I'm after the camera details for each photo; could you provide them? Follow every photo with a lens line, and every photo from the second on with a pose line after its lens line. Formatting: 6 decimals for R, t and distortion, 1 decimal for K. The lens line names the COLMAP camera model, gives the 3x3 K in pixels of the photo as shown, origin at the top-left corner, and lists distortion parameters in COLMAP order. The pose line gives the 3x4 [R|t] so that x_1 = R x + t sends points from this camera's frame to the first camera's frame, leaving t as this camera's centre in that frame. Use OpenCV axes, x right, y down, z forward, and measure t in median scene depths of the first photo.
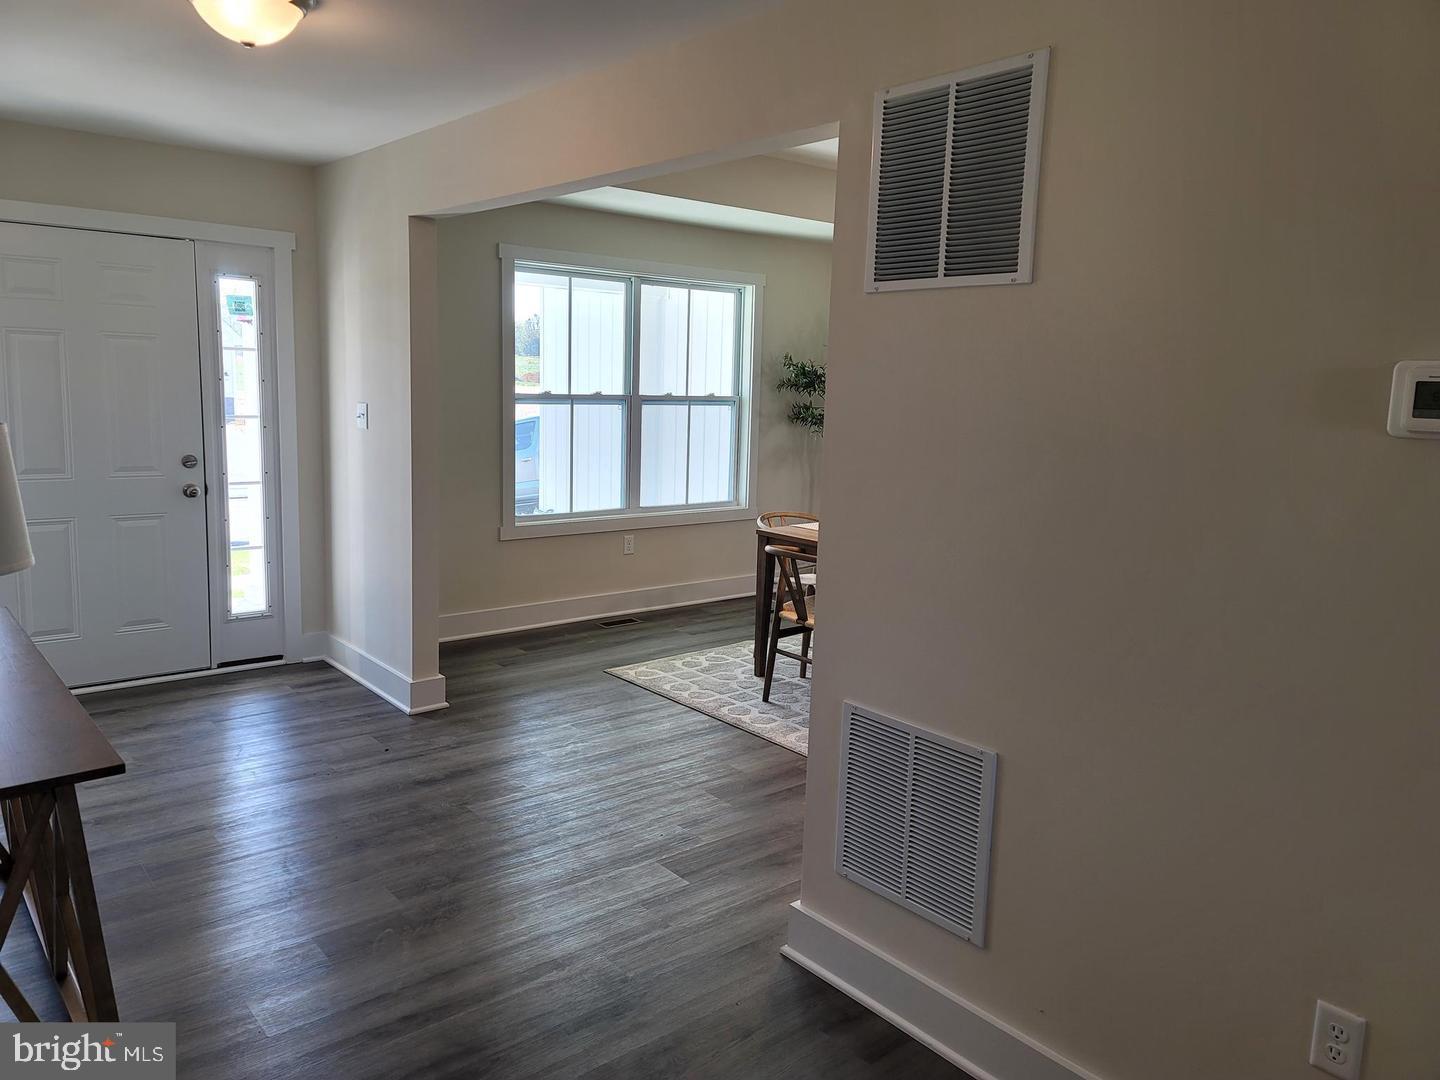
lens RADIAL K [[1046.2, 0, 717.3], [0, 1046.2, 529.8], [0, 0, 1]] dist [0.079107, -0.069111]
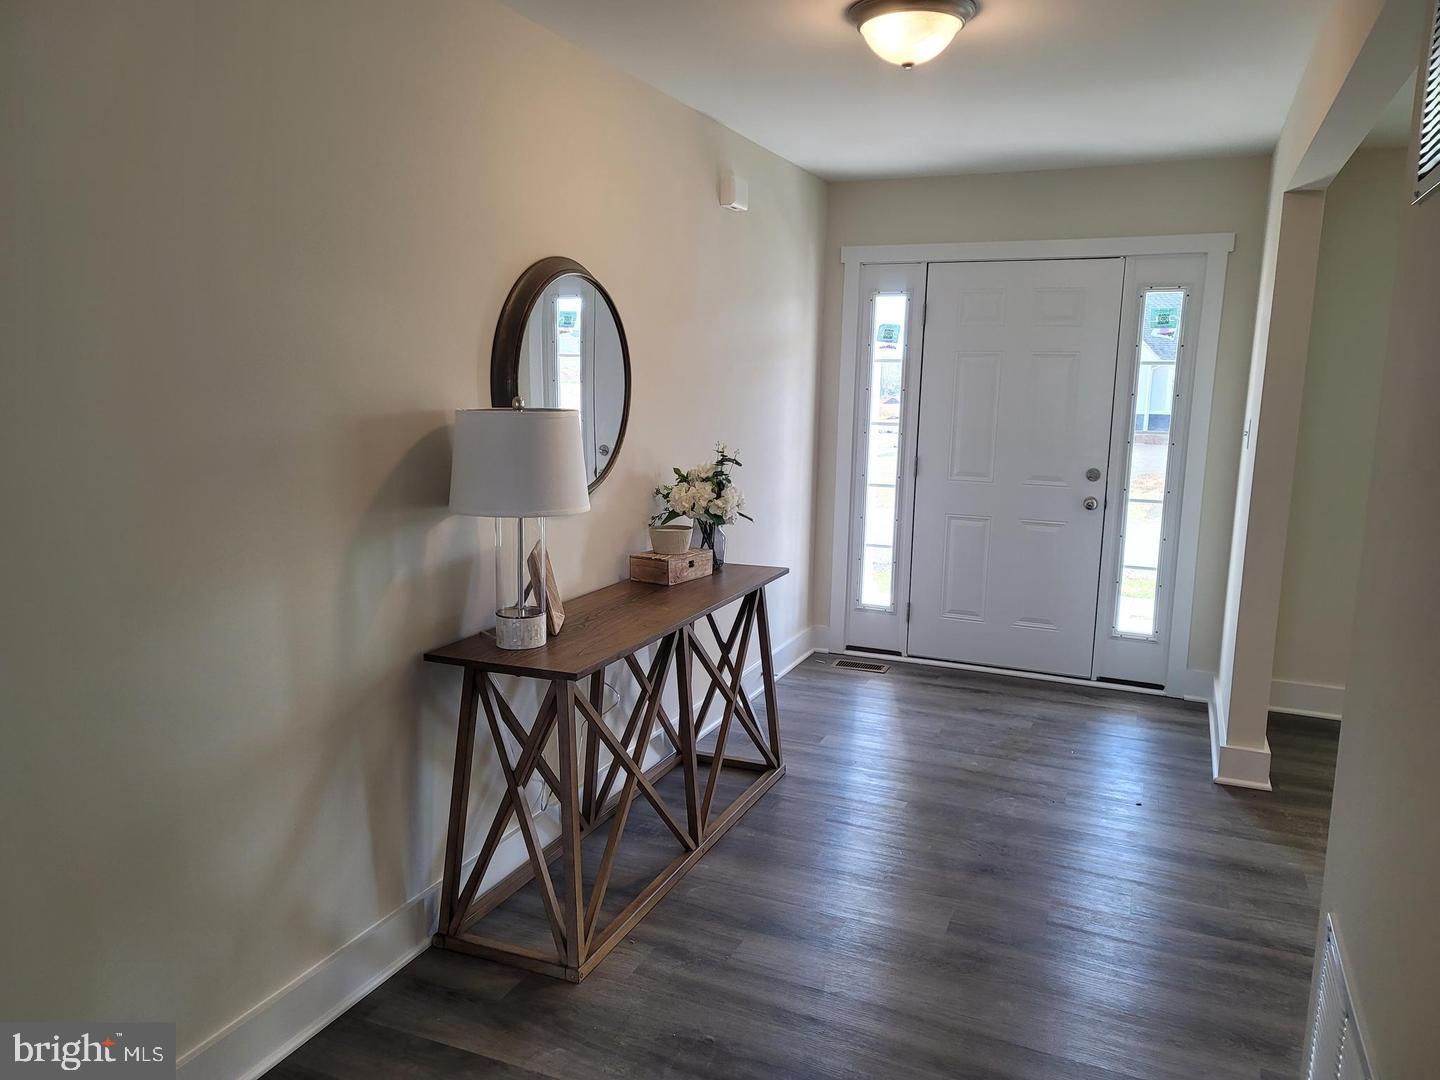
lens RADIAL K [[1046.2, 0, 718.5], [0, 1046.2, 549.3], [0, 0, 1]] dist [0.079107, -0.069111]
pose [[0.448463, 0.127493, -0.884662, 0.246356], [-0.134239, 0.988155, 0.074358, -0.020279], [0.883663, 0.085409, 0.460266, 0.212911]]
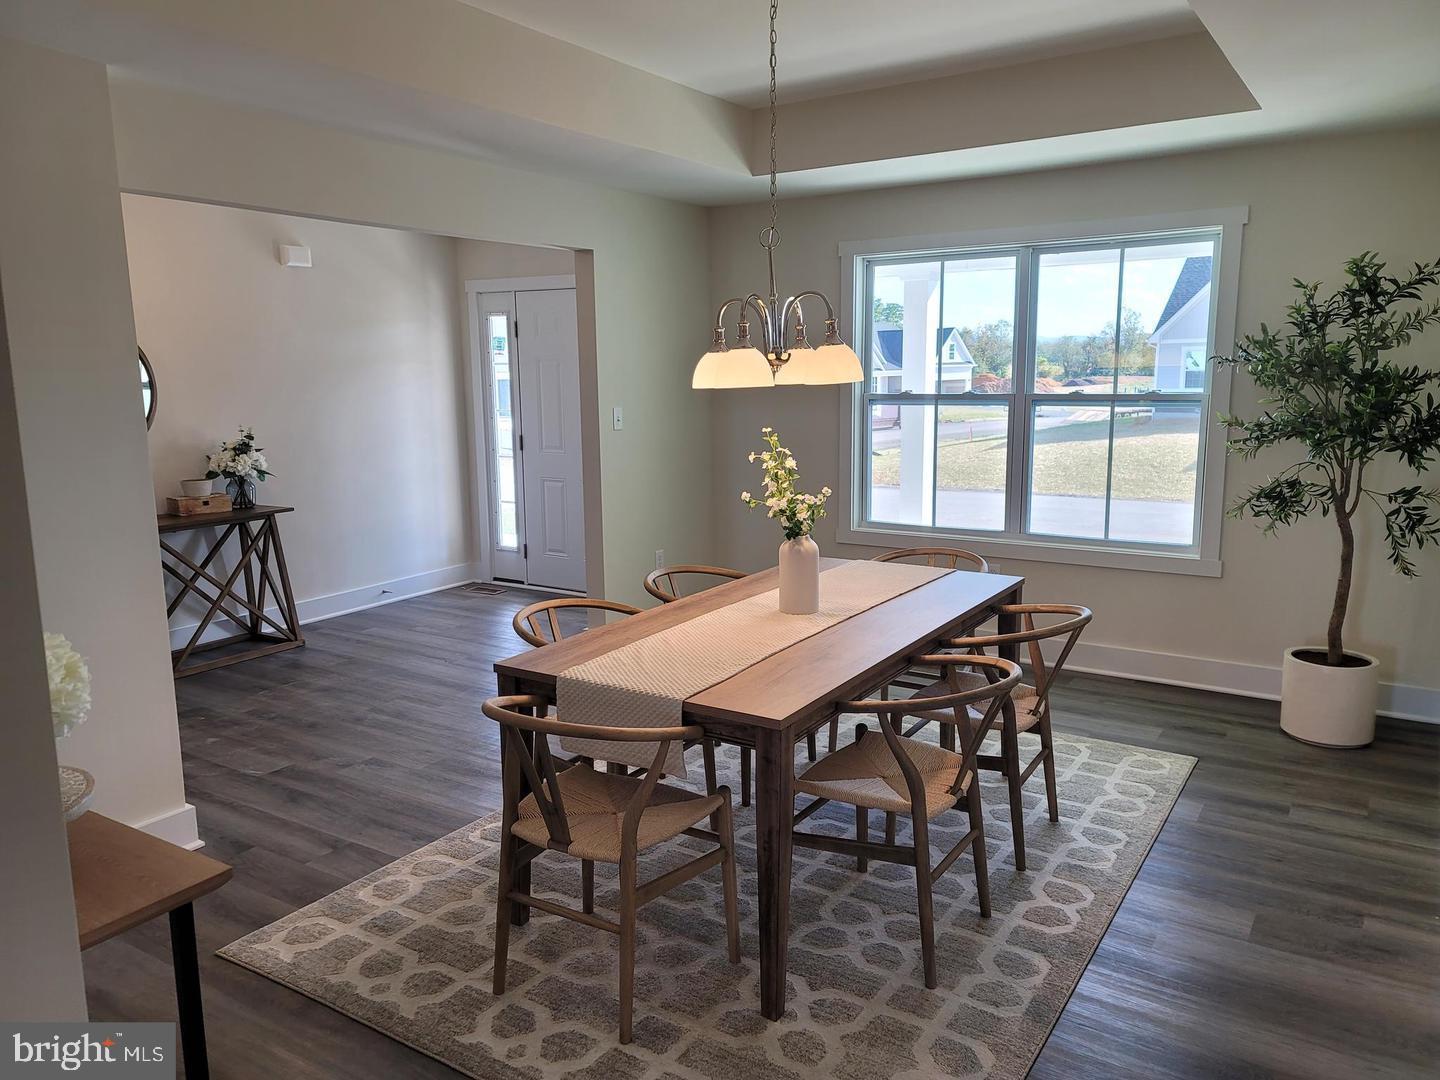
lens RADIAL K [[1046.2, 0, 716.2], [0, 1046.2, 535.0], [0, 0, 1]] dist [0.079107, -0.069111]
pose [[0.287950, 0.116724, -0.950505, 1.019716], [-0.120534, 0.989068, 0.084945, -0.097063], [0.950030, 0.090108, 0.298872, 0.862079]]
